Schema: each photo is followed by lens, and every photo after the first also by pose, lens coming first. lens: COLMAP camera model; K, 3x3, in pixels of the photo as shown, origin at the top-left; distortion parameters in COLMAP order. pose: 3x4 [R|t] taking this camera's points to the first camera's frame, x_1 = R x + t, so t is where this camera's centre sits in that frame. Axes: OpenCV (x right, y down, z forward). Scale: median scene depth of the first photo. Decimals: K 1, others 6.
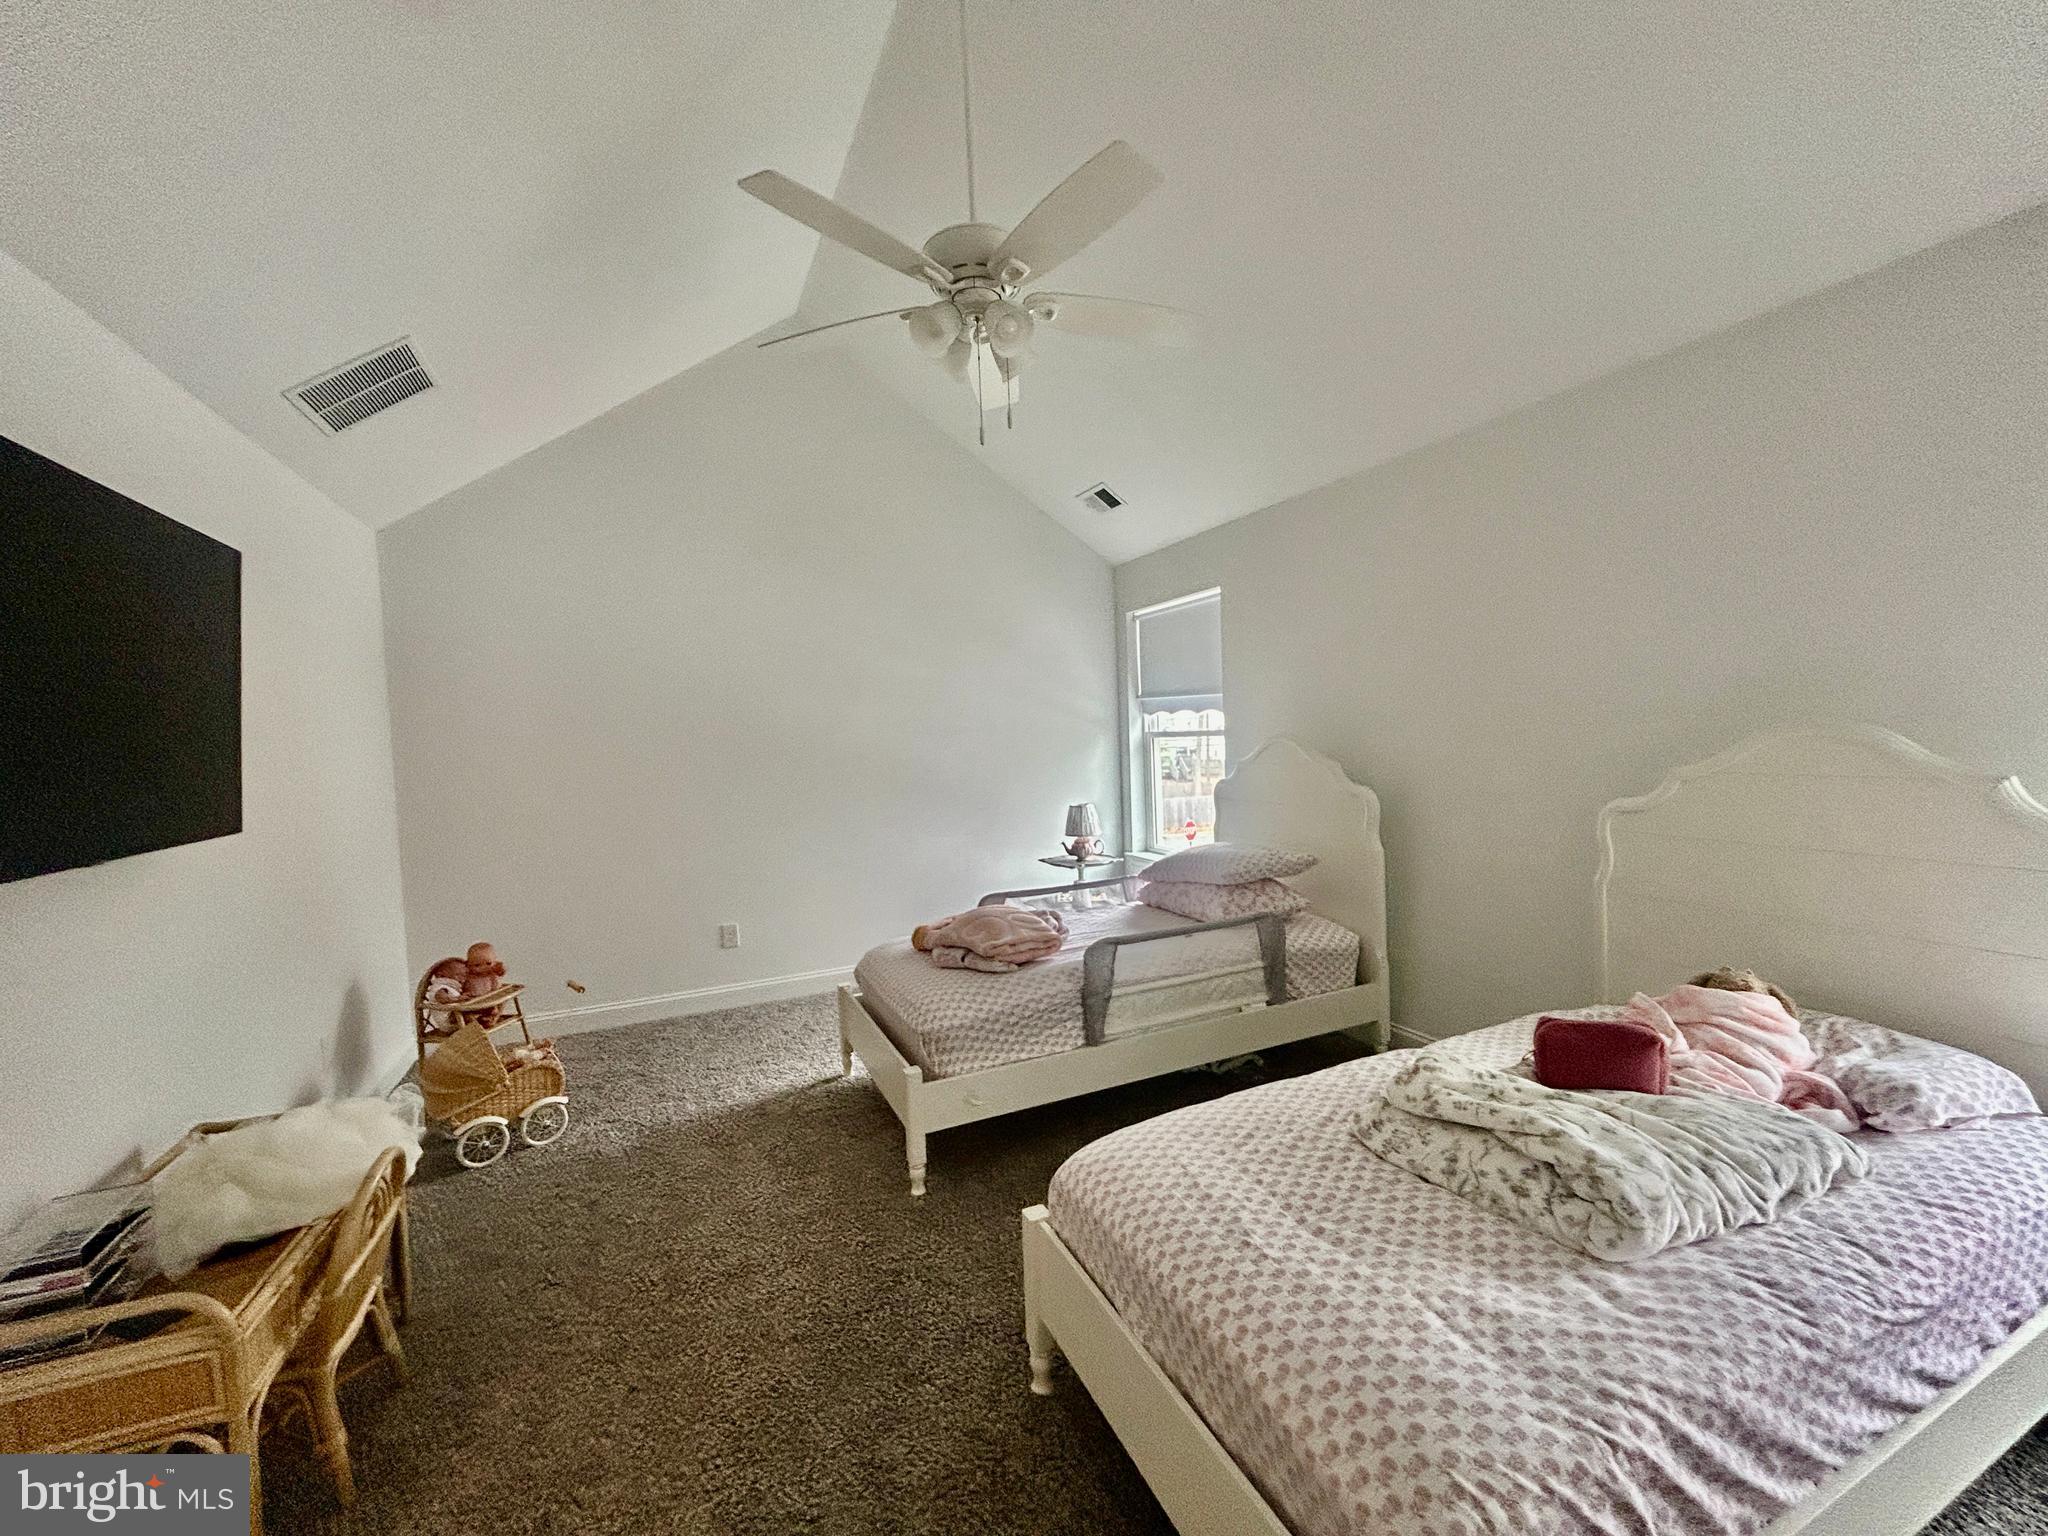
lens RADIAL K [[829.0, 0, 1017.5], [0, 829.0, 767.9], [0, 0, 1]] dist [-0.001228, 0.001083]
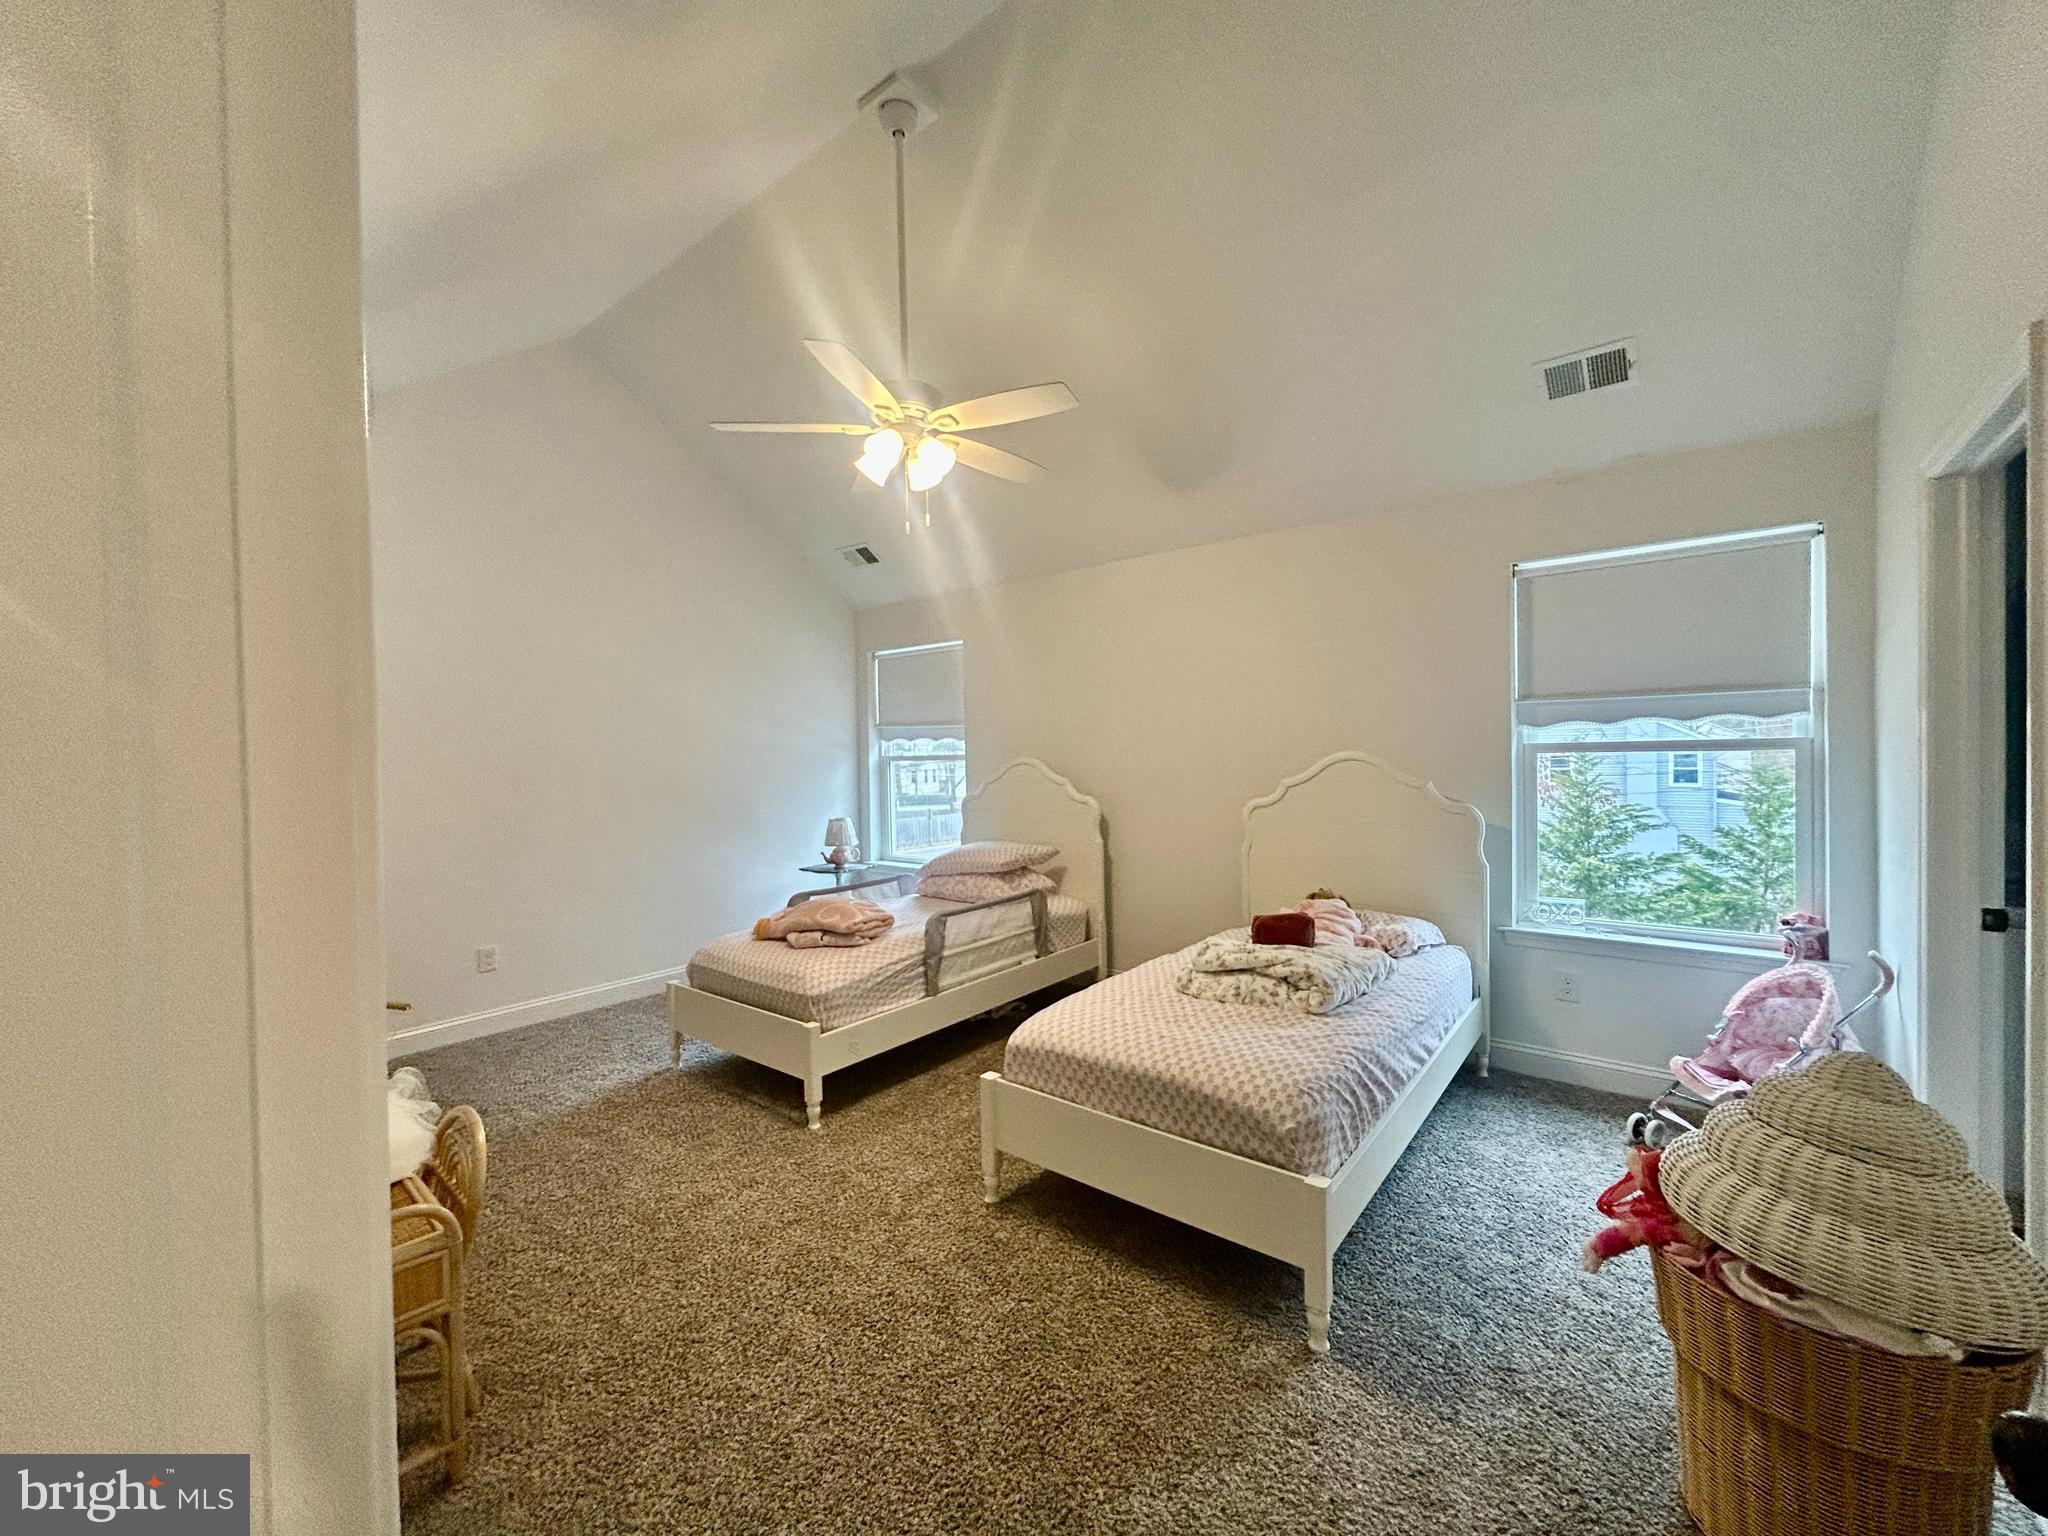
lens RADIAL K [[819.3, 0, 1012.7], [0, 819.3, 761.2], [0, 0, 1]] dist [-0.000339, 0.000027]
pose [[0.895839, 0.016172, 0.444085, -0.365786], [0.003733, 0.999028, -0.043912, 0.027431], [-0.444364, 0.040996, 0.894908, -0.207086]]
